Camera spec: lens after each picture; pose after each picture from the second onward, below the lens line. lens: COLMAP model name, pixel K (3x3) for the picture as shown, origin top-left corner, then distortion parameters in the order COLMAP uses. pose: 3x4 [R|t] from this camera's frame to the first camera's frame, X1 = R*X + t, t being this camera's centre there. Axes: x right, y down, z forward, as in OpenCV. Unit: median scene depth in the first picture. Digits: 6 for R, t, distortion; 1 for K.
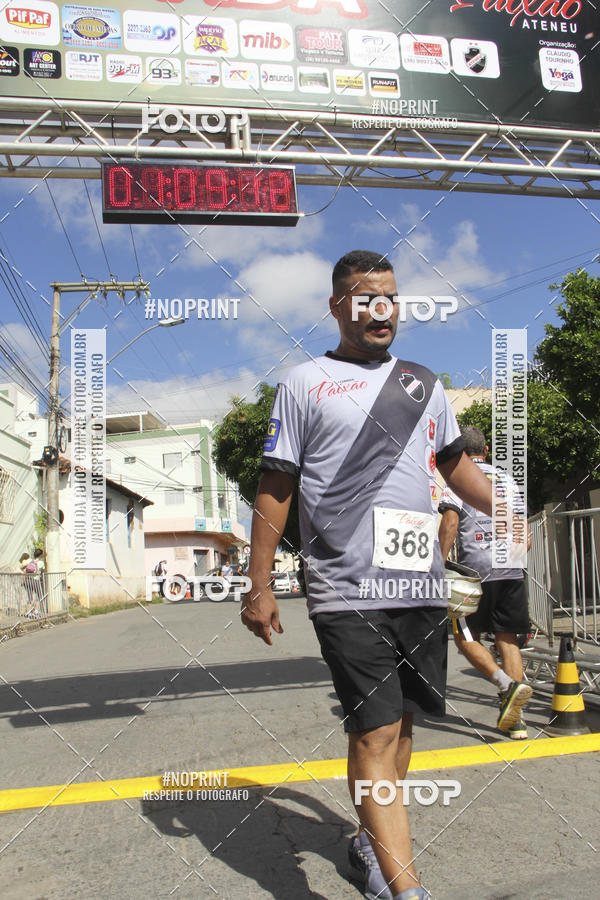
lens RADIAL K [[738.9, 0, 317.8], [0, 738.9, 499.2], [0, 0, 1]] dist [-0.122675, 0.045552]
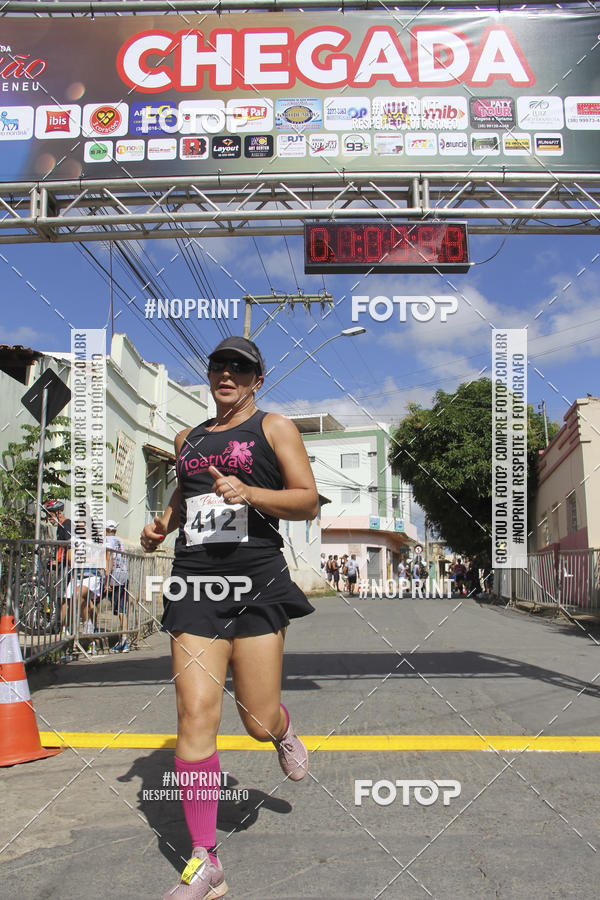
lens RADIAL K [[738.9, 0, 325.5], [0, 738.9, 498.2], [0, 0, 1]] dist [-0.122675, 0.045552]
pose [[0.974146, 0.037196, -0.222834, 0.020053], [-0.037457, 0.999294, 0.003055, -0.011706], [0.222791, 0.005371, 0.974852, -0.164055]]
